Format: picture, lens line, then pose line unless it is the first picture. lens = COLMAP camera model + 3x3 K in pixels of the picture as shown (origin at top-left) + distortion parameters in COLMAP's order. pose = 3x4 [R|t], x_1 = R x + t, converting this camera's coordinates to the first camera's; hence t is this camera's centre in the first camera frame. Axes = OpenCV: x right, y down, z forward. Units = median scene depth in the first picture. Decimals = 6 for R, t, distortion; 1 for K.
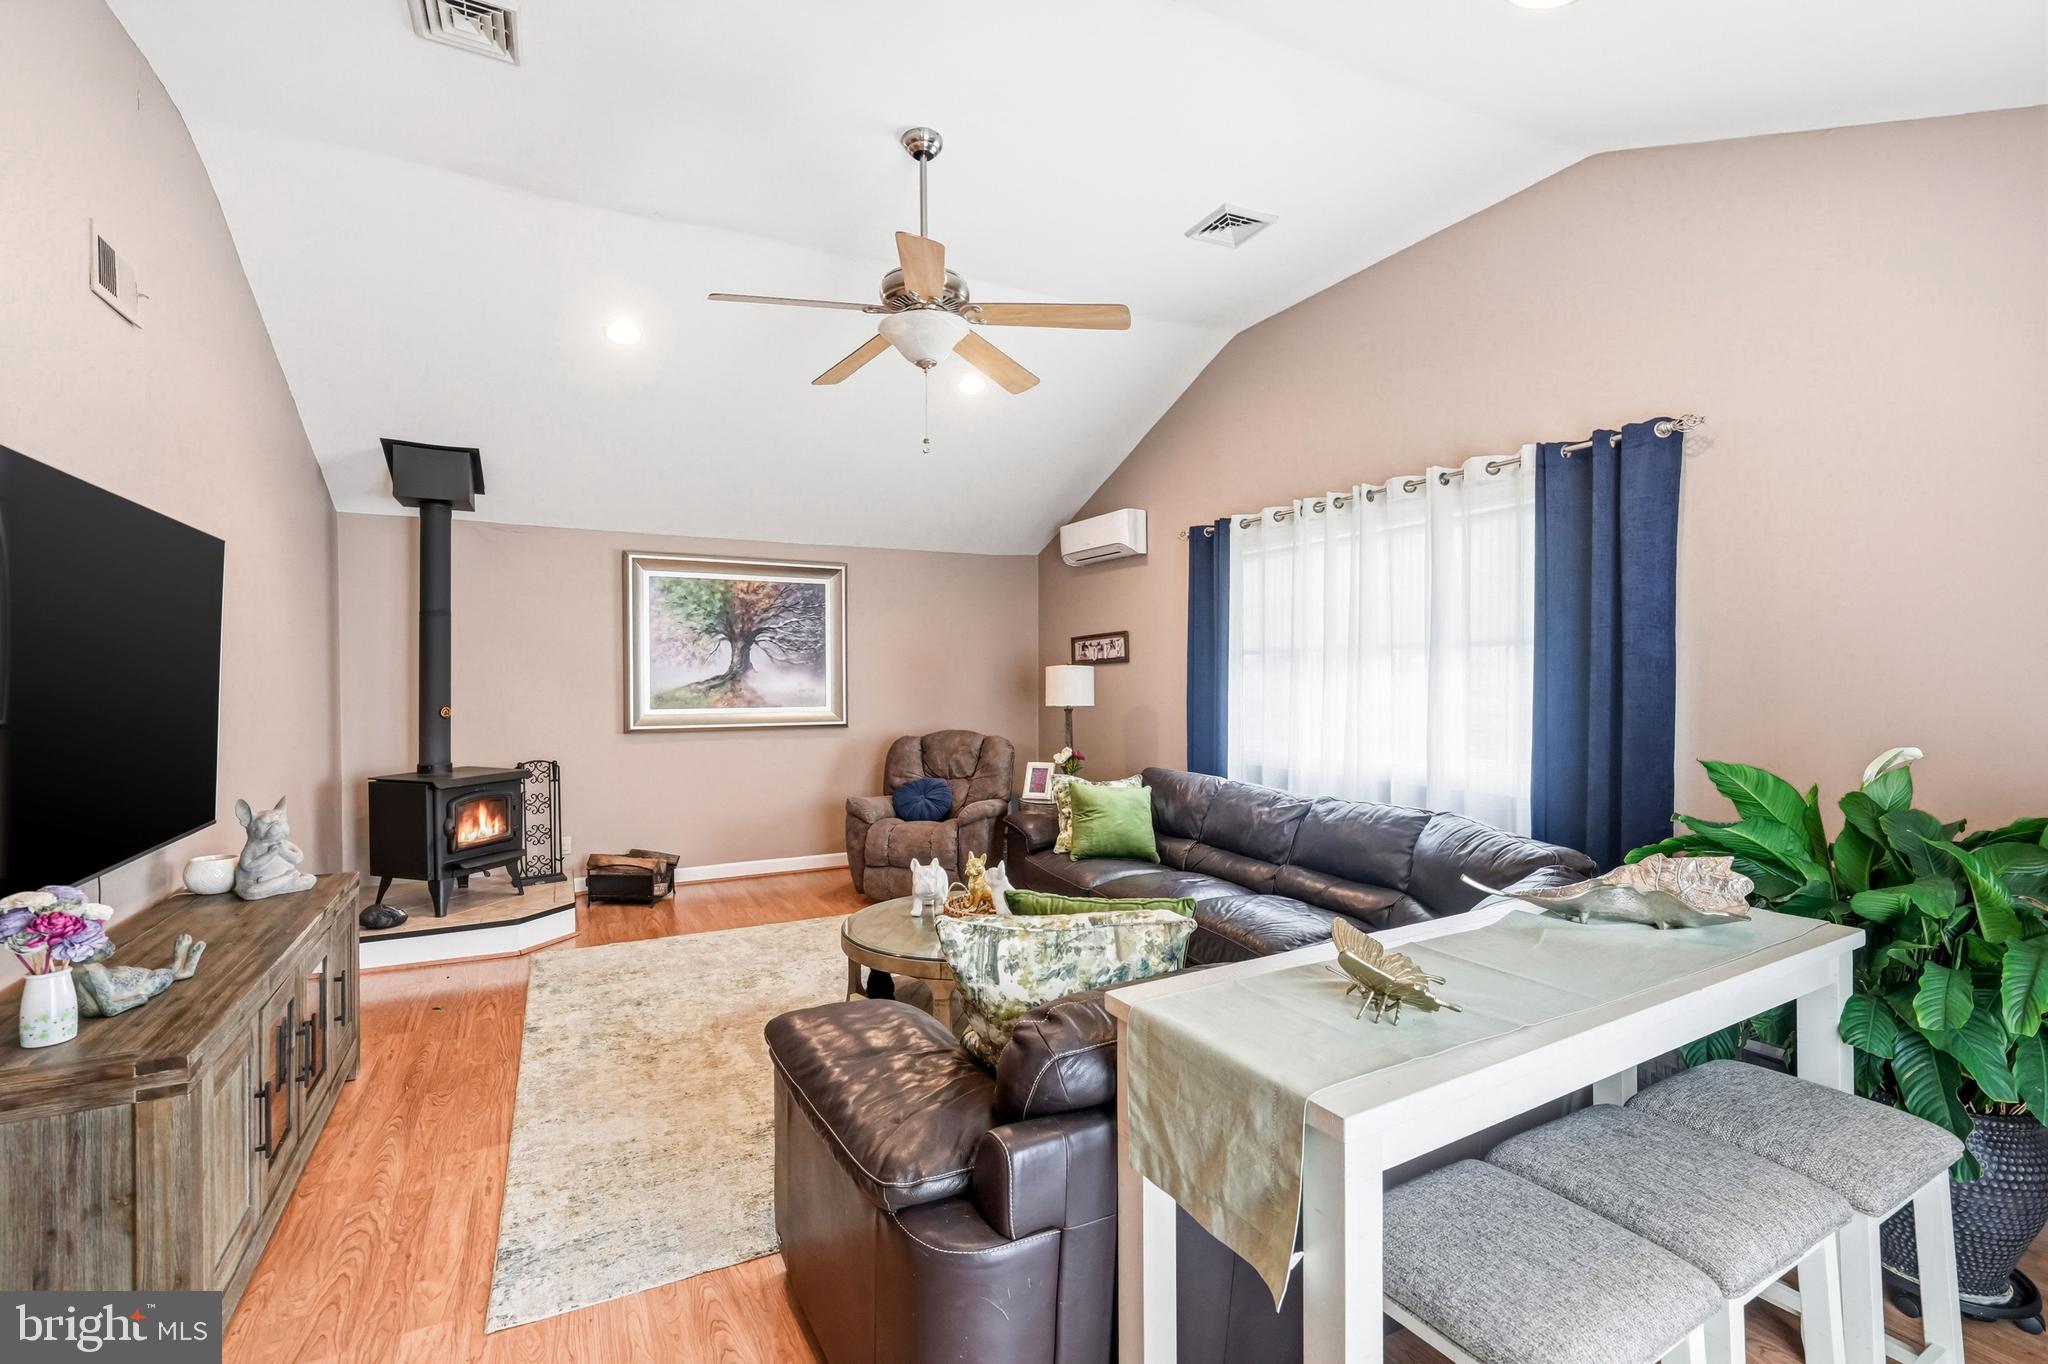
lens RADIAL K [[916.9, 0, 1003.6], [0, 916.9, 674.9], [0, 0, 1]] dist [-0.008602, 0.002696]
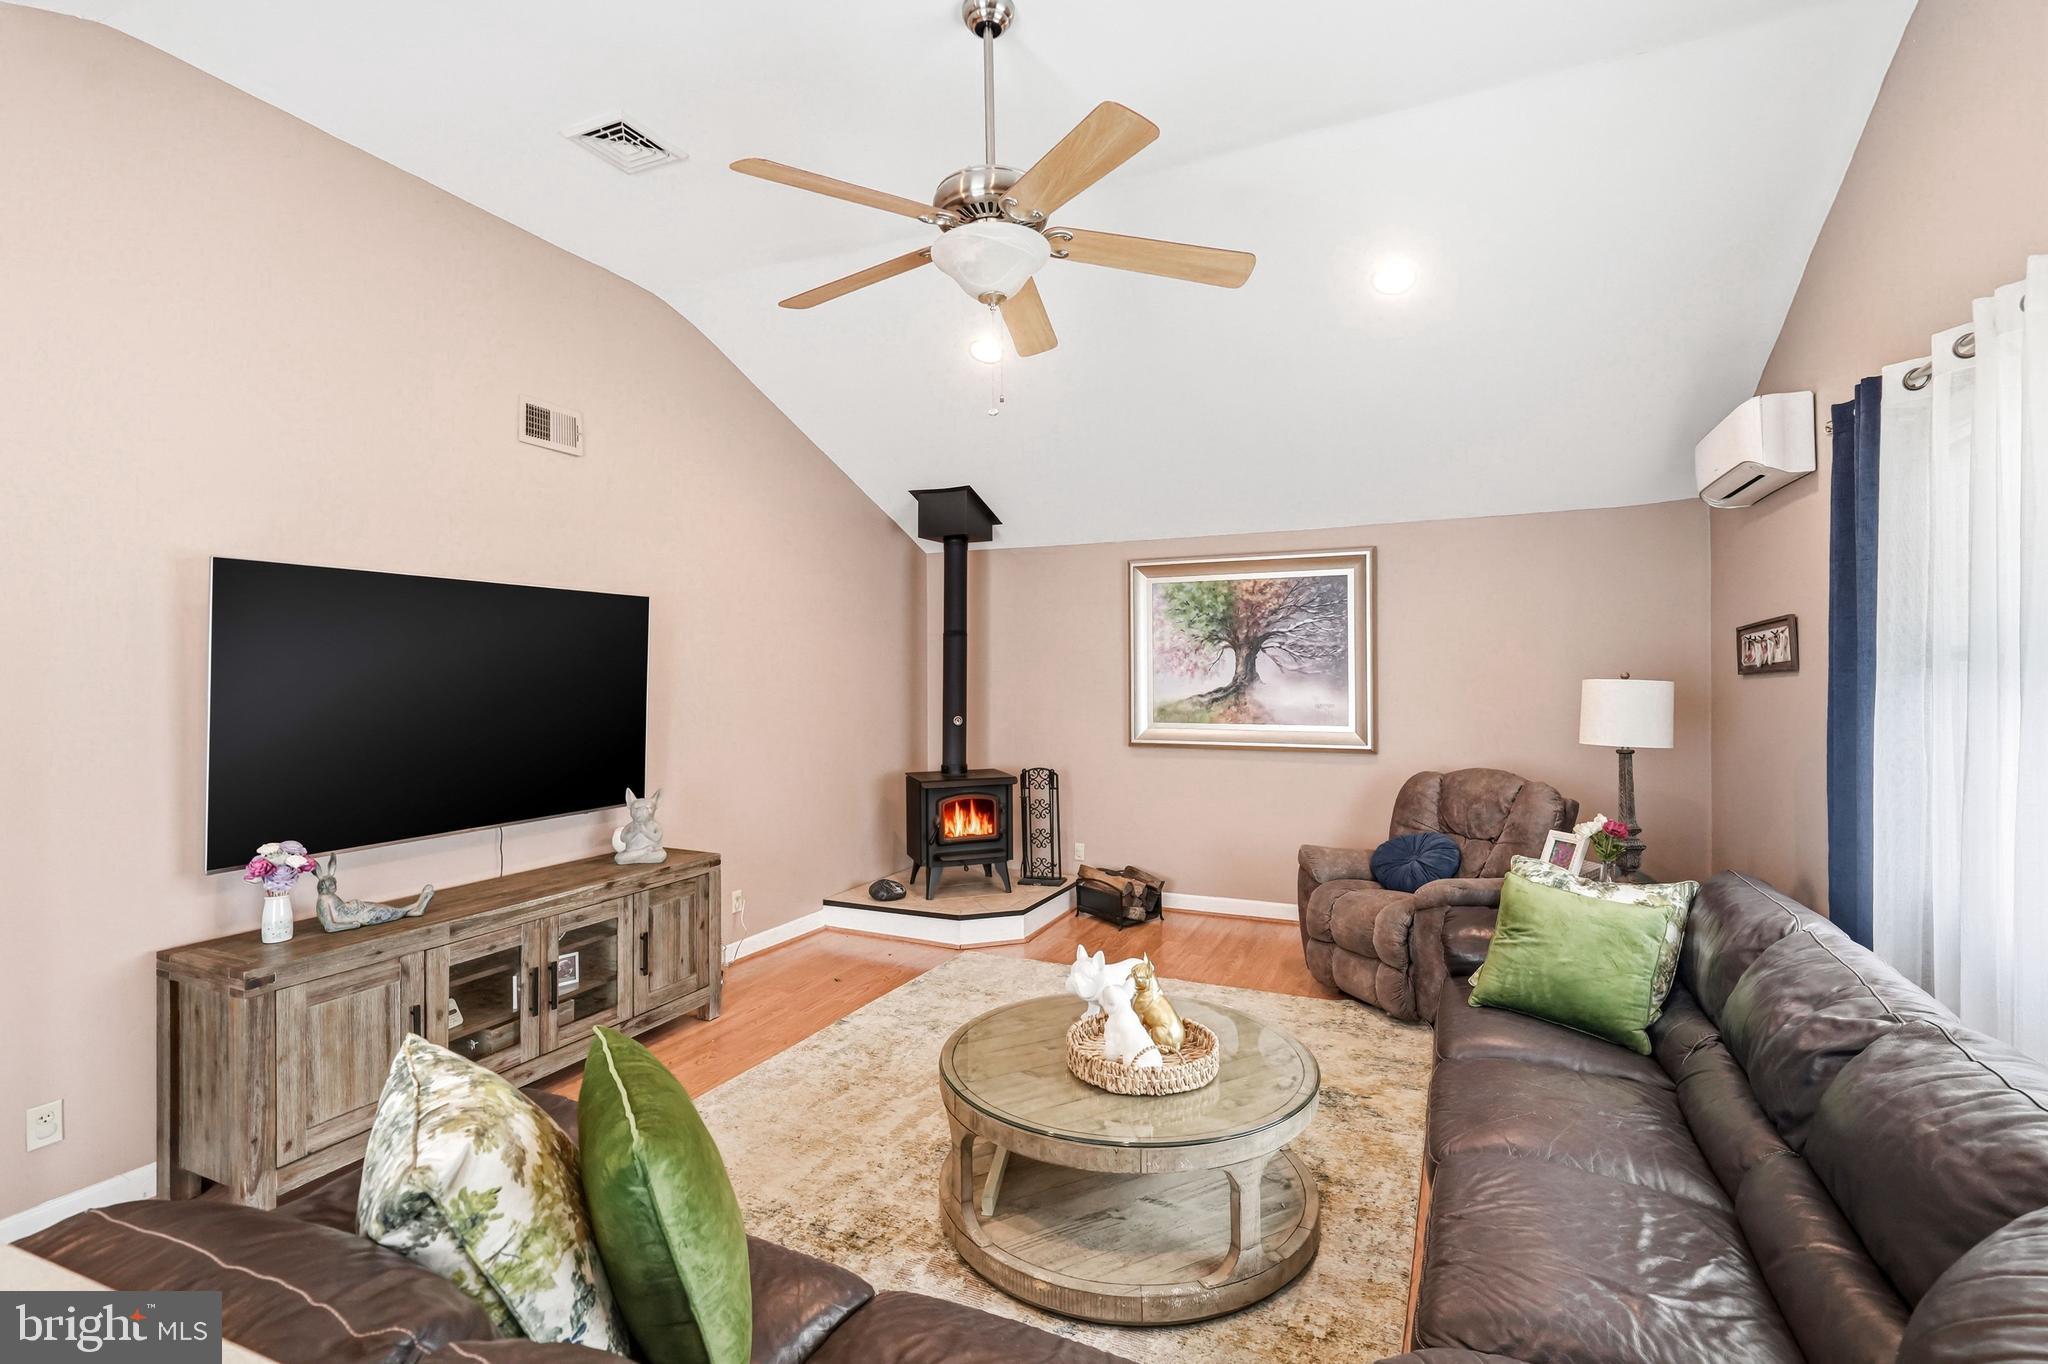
lens RADIAL K [[916.9, 0, 1002.2], [0, 916.9, 670.0], [0, 0, 1]] dist [-0.008602, 0.002696]
pose [[0.617836, -0.005755, -0.786286, 0.272139], [0.006502, 0.999976, -0.002210, -0.016472], [0.786280, -0.003747, 0.617859, 0.282214]]
